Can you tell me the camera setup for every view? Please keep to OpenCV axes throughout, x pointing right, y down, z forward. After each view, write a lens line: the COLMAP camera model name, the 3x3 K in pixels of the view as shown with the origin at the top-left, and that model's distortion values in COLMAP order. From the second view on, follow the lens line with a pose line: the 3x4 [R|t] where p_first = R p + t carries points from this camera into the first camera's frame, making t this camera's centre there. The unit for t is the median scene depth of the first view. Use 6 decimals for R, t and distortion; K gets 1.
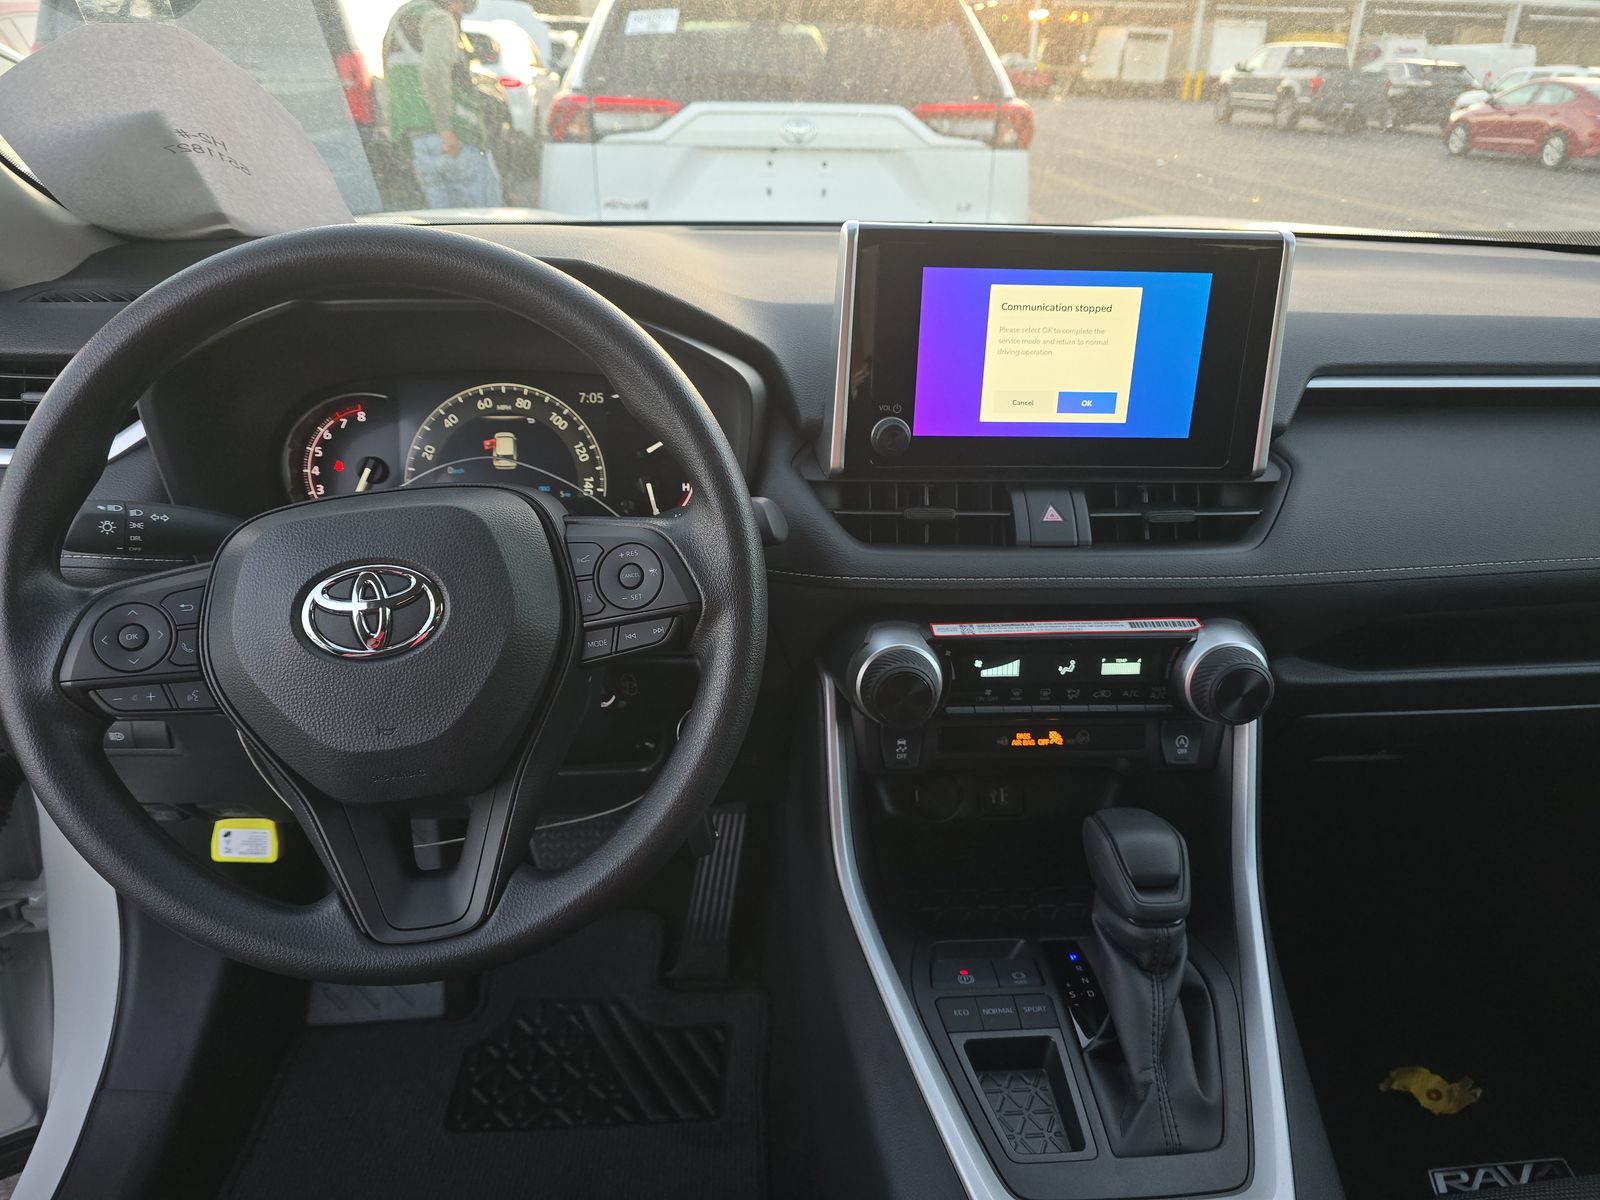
lens RADIAL K [[1106.2, 0, 797.6], [0, 1106.2, 598.5], [0, 0, 1]] dist [0.030026, -0.032489]
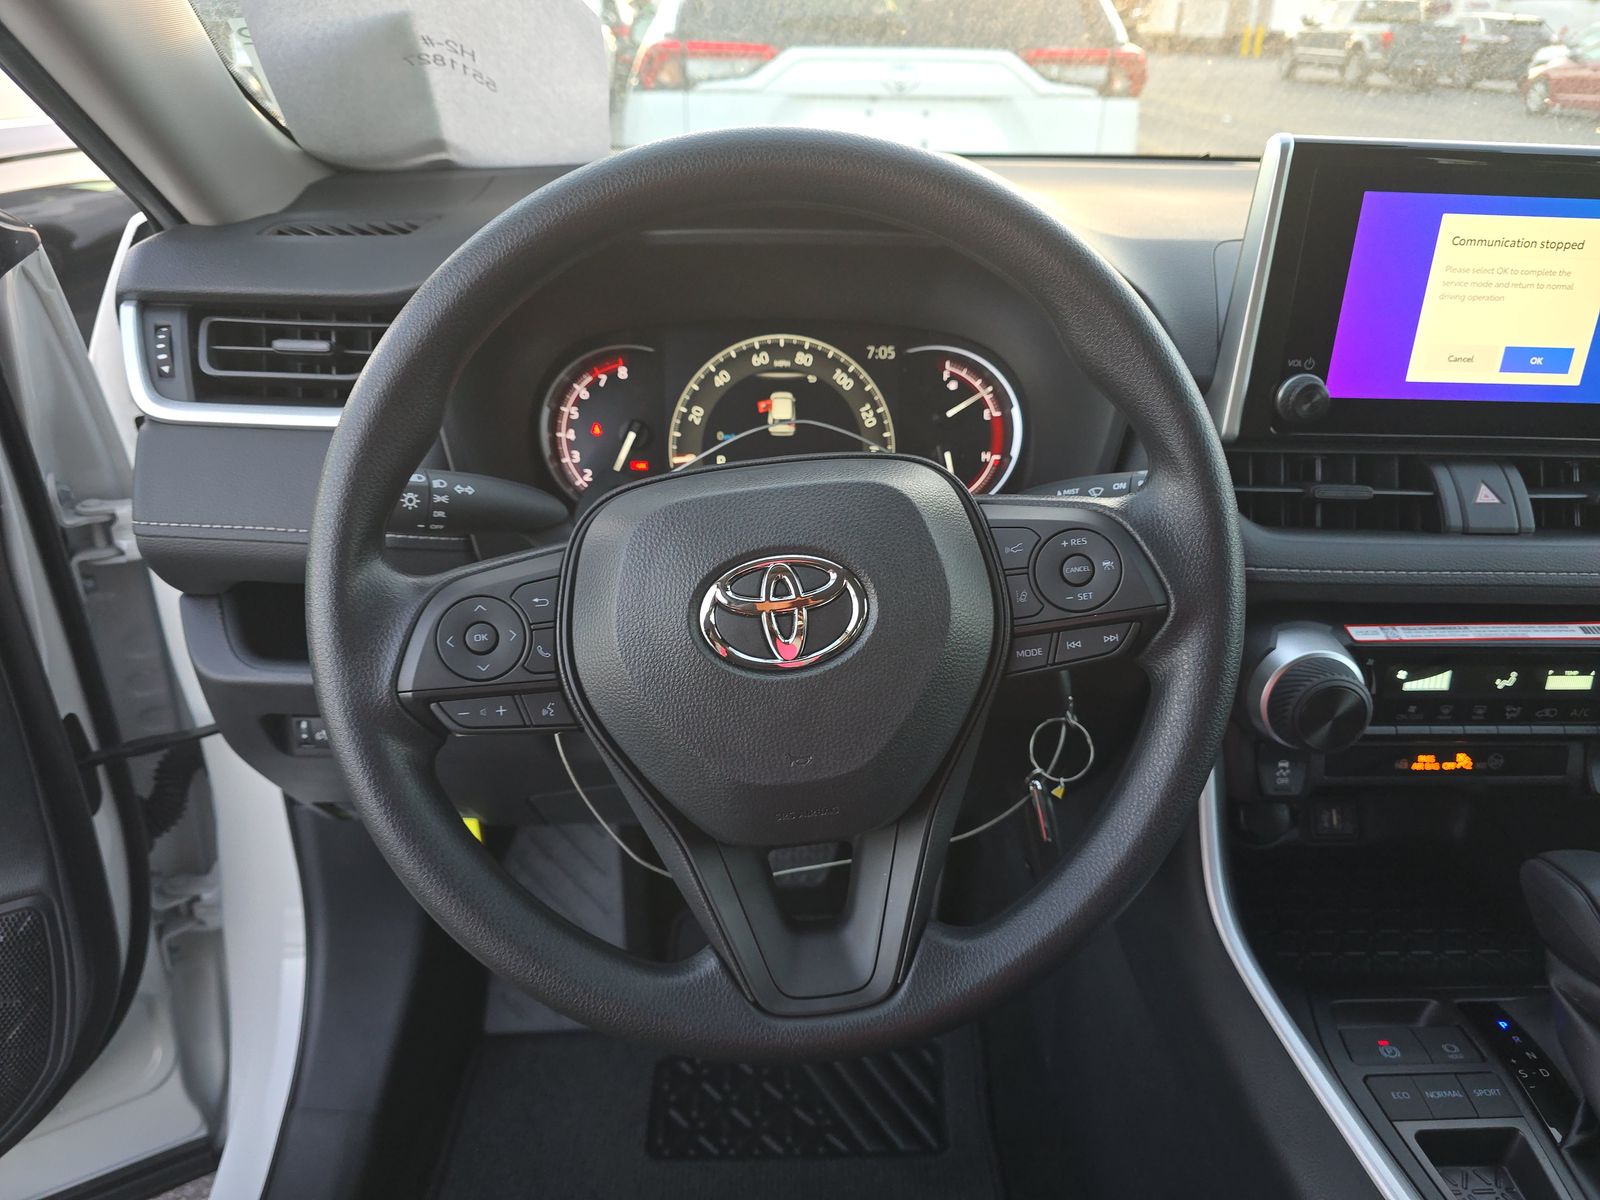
lens RADIAL K [[1106.2, 0, 784.3], [0, 1106.2, 597.5], [0, 0, 1]] dist [0.030026, -0.032489]
pose [[0.999379, 0.014247, -0.032224, -0.236150], [-0.013294, 0.999473, 0.029608, -0.015008], [0.032629, -0.029161, 0.999042, 0.131103]]
